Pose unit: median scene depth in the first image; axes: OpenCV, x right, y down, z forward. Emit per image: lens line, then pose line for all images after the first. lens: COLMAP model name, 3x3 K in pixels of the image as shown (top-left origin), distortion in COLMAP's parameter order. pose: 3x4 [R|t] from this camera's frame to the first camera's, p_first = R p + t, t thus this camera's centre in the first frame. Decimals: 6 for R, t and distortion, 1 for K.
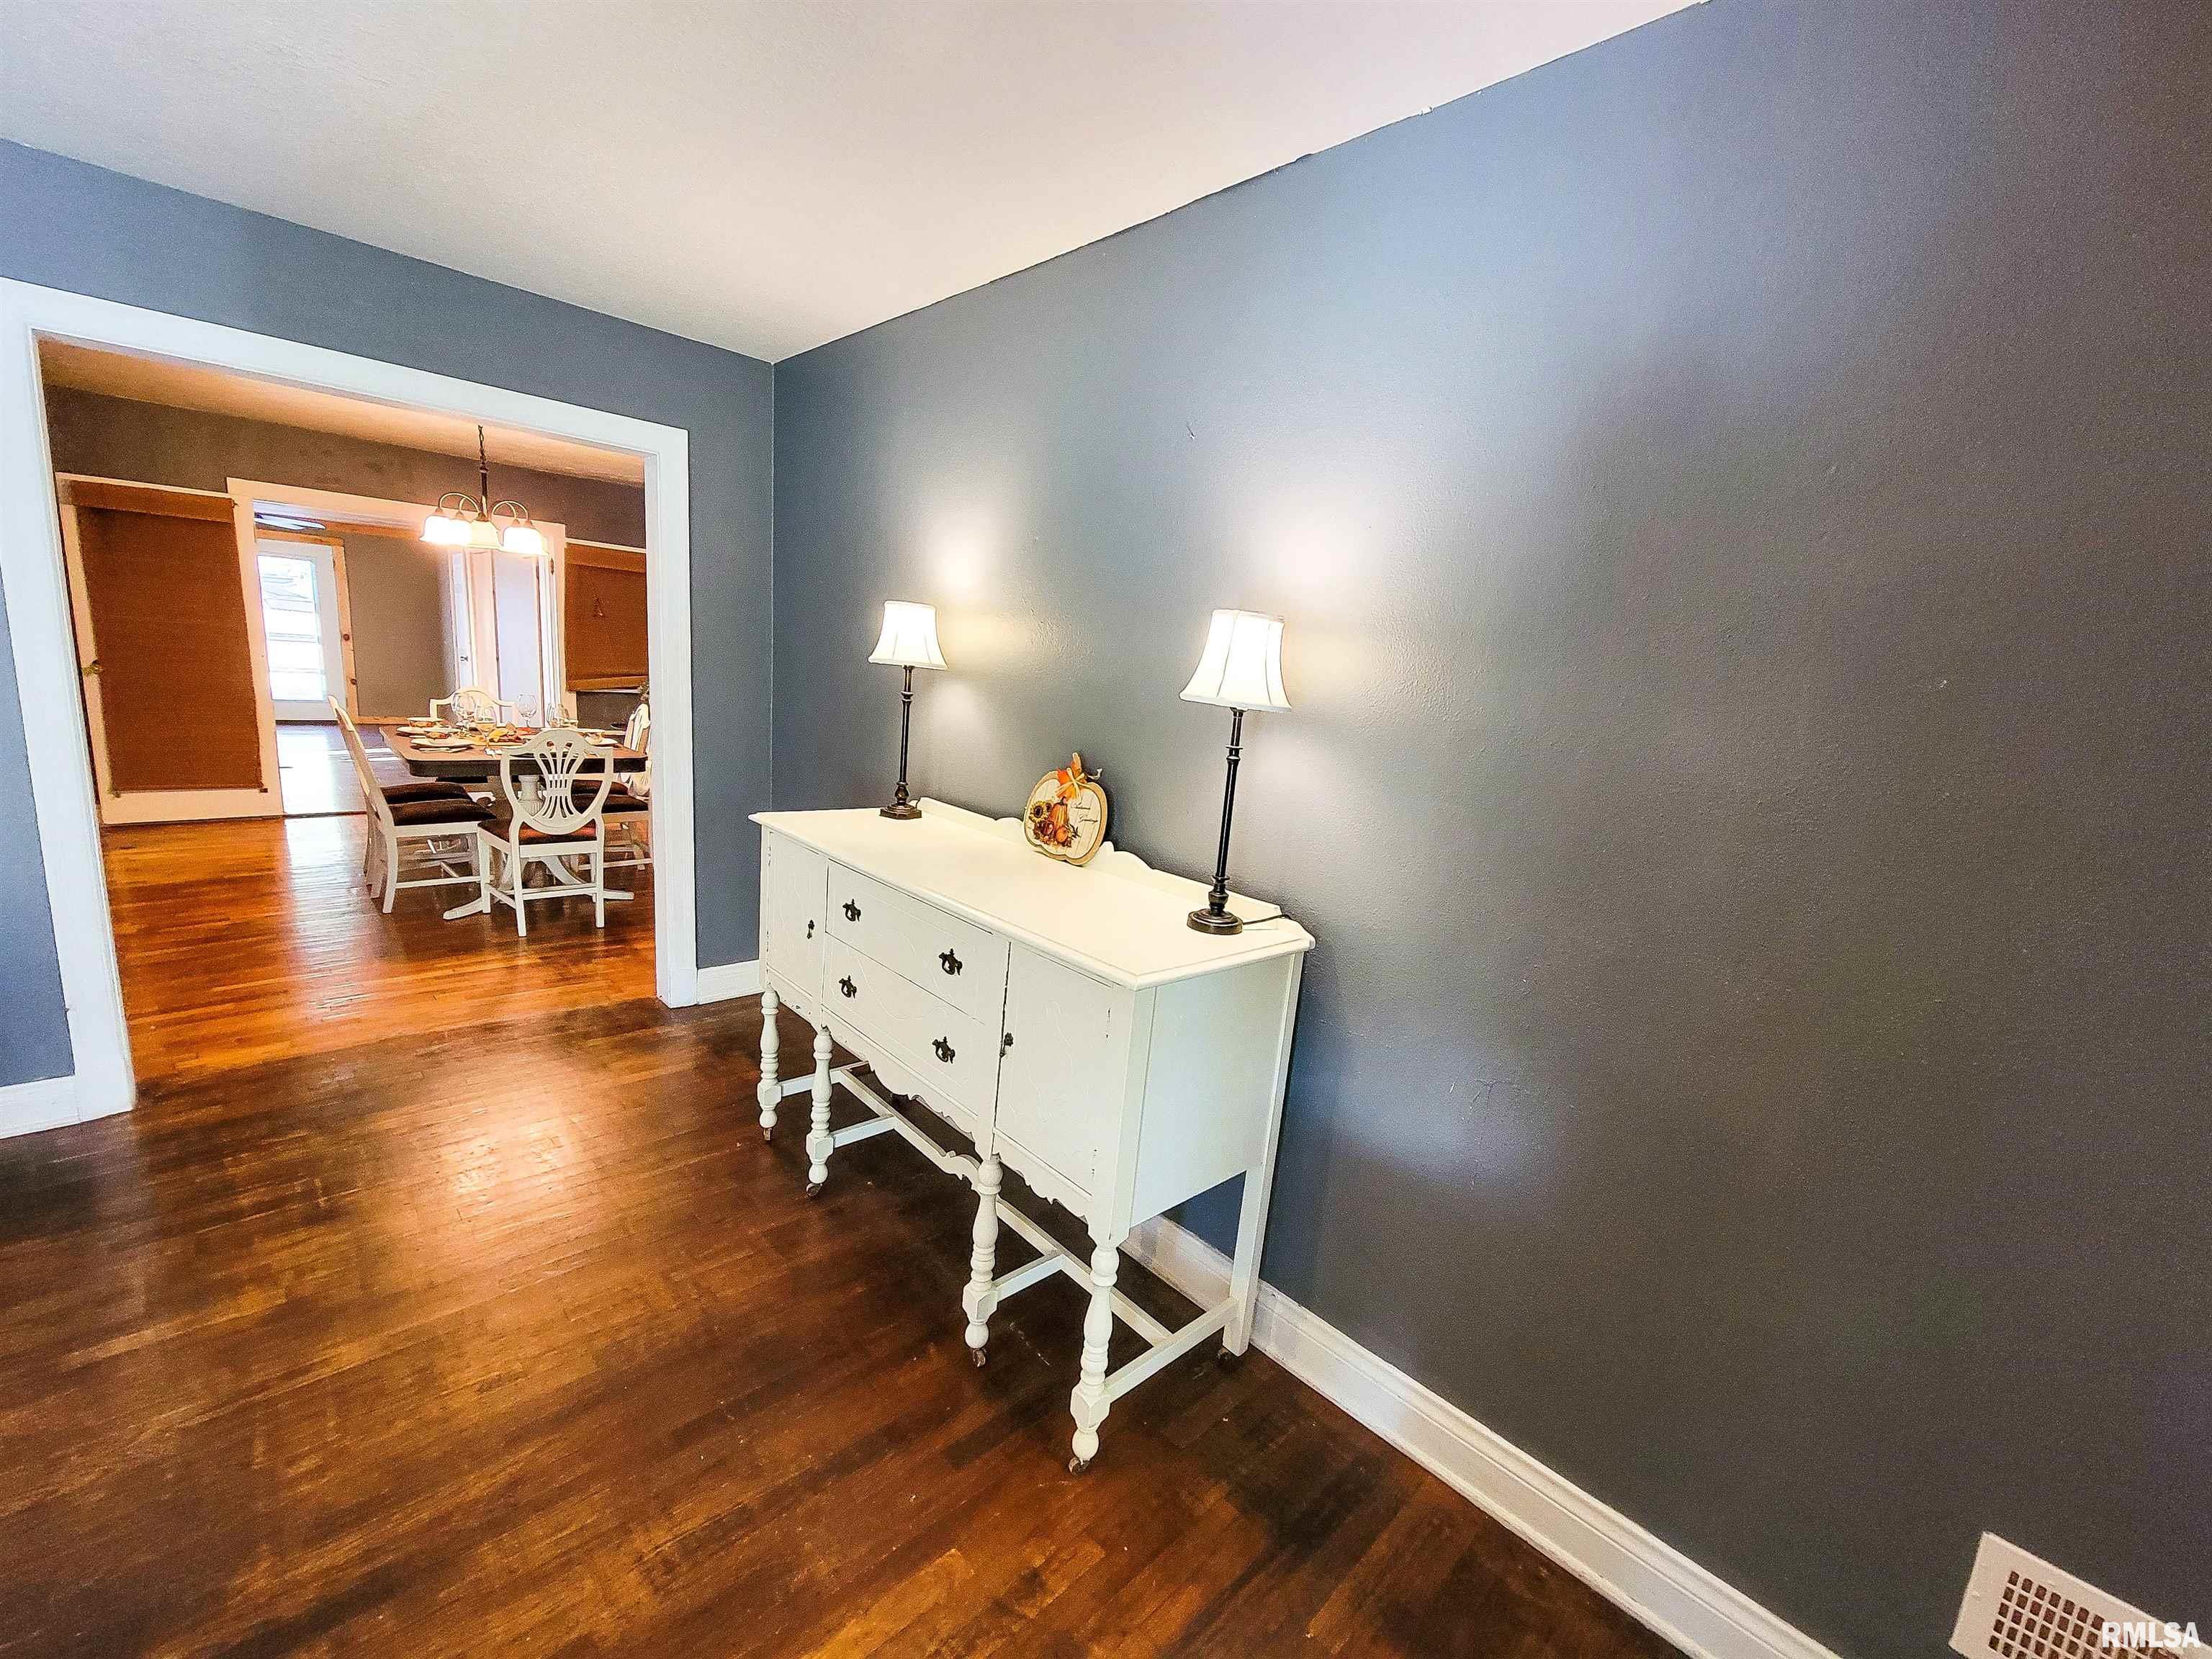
lens RADIAL K [[906.4, 0, 1120.7], [0, 906.4, 832.5], [0, 0, 1]] dist [-0.002275, -0.001305]
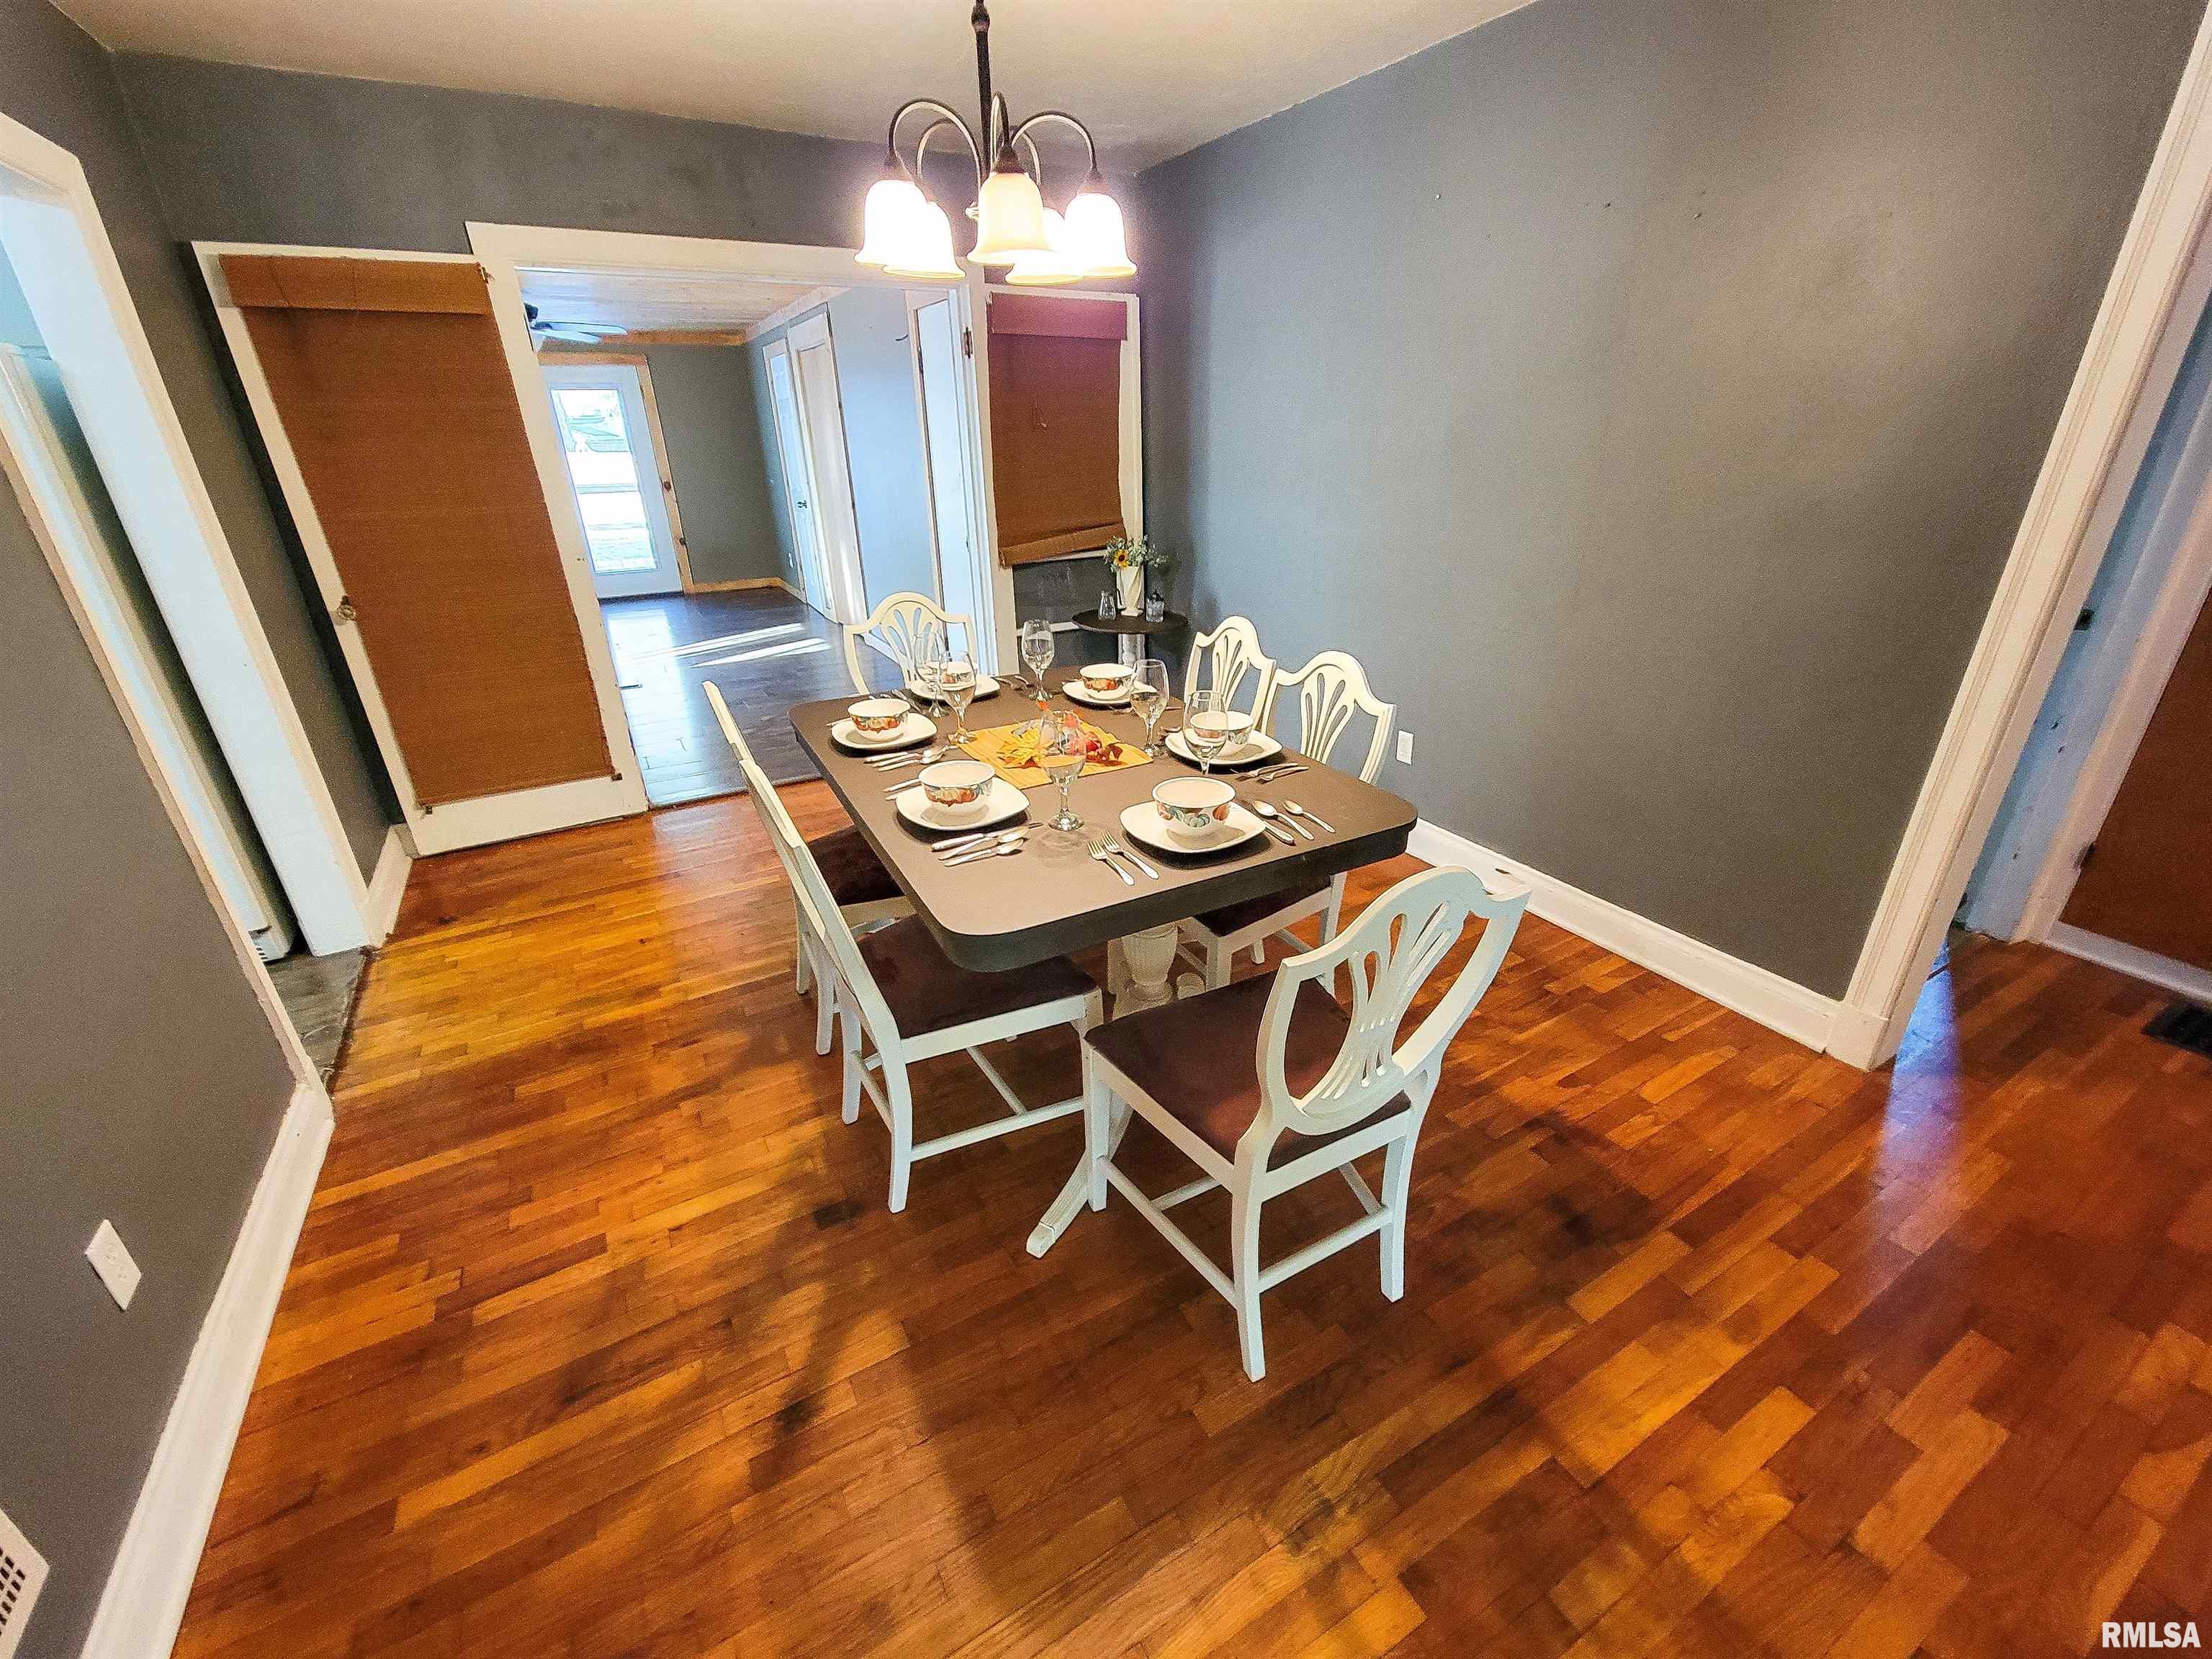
lens RADIAL K [[906.4, 0, 1118.3], [0, 906.4, 831.6], [0, 0, 1]] dist [-0.002275, -0.001305]
pose [[0.964649, 0.016941, -0.262992, -0.629463], [0.042766, 0.974642, 0.219647, -0.190872], [0.260044, -0.223129, 0.939463, 0.693509]]
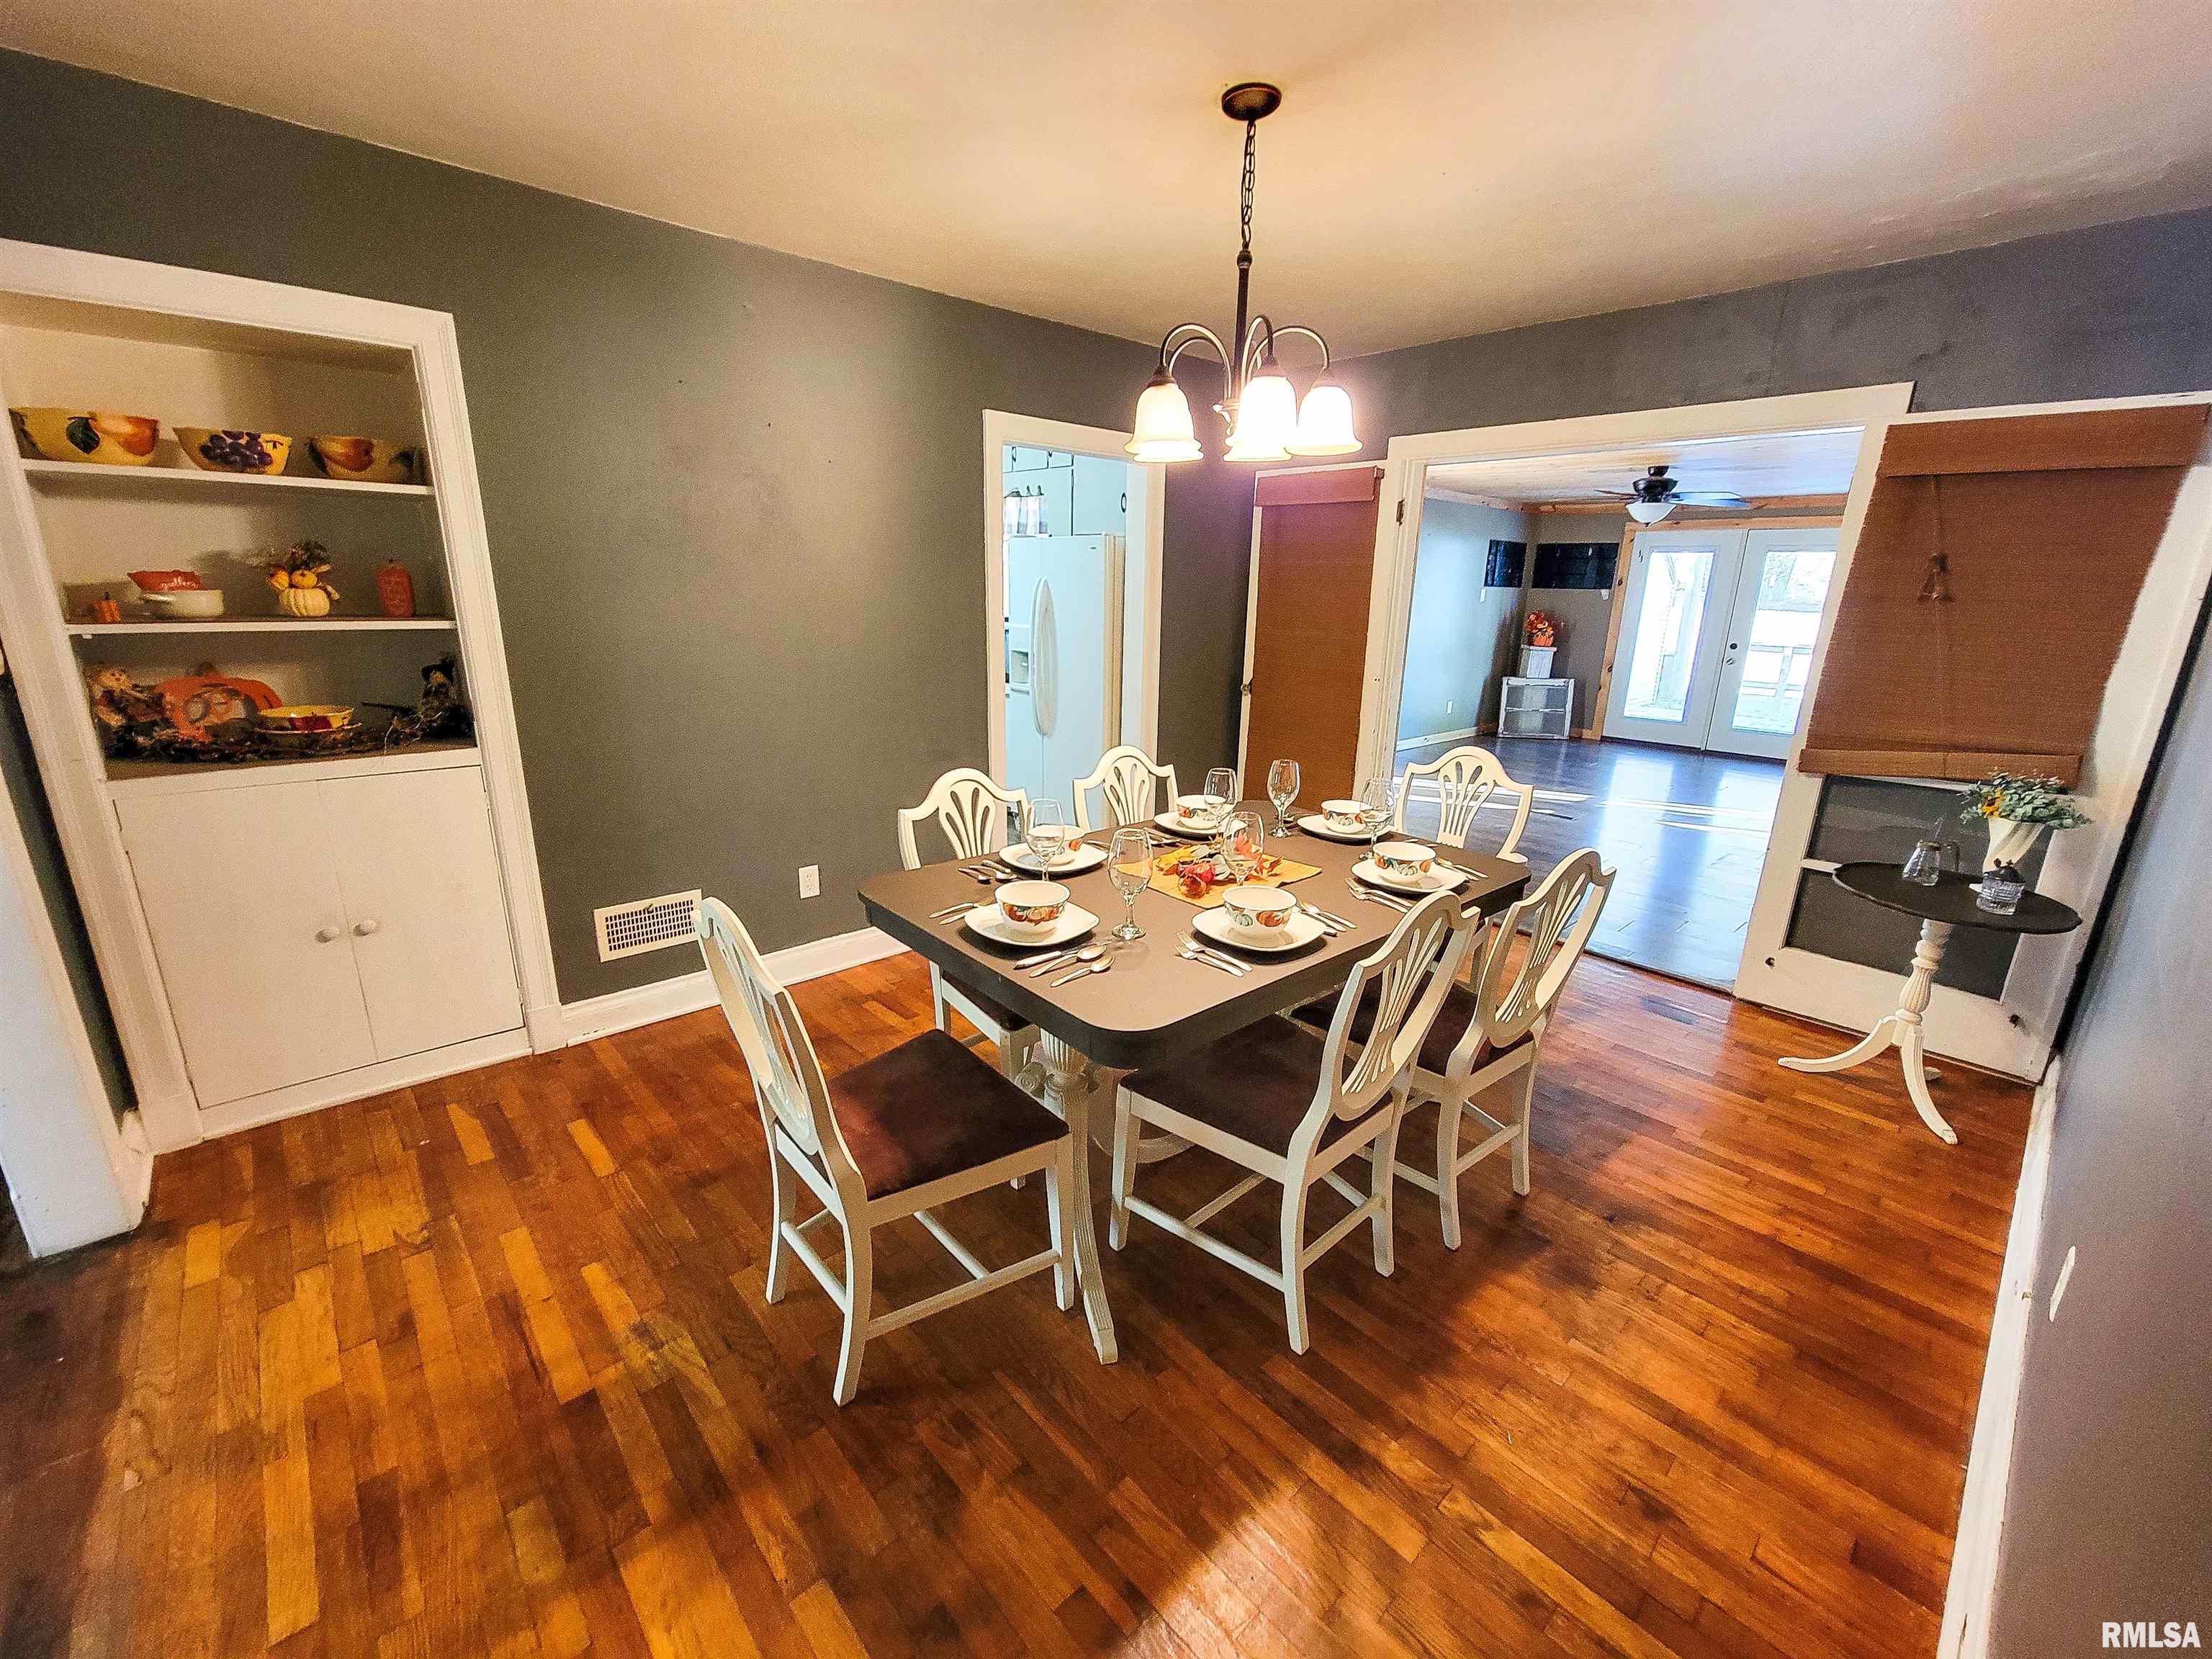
lens RADIAL K [[906.4, 0, 1117.8], [0, 906.4, 838.7], [0, 0, 1]] dist [-0.002275, -0.001305]
pose [[-0.019068, 0.197231, -0.980172, -0.264792], [-0.208342, 0.958045, 0.196831, -0.239371], [0.977870, 0.207964, 0.022824, 1.124717]]
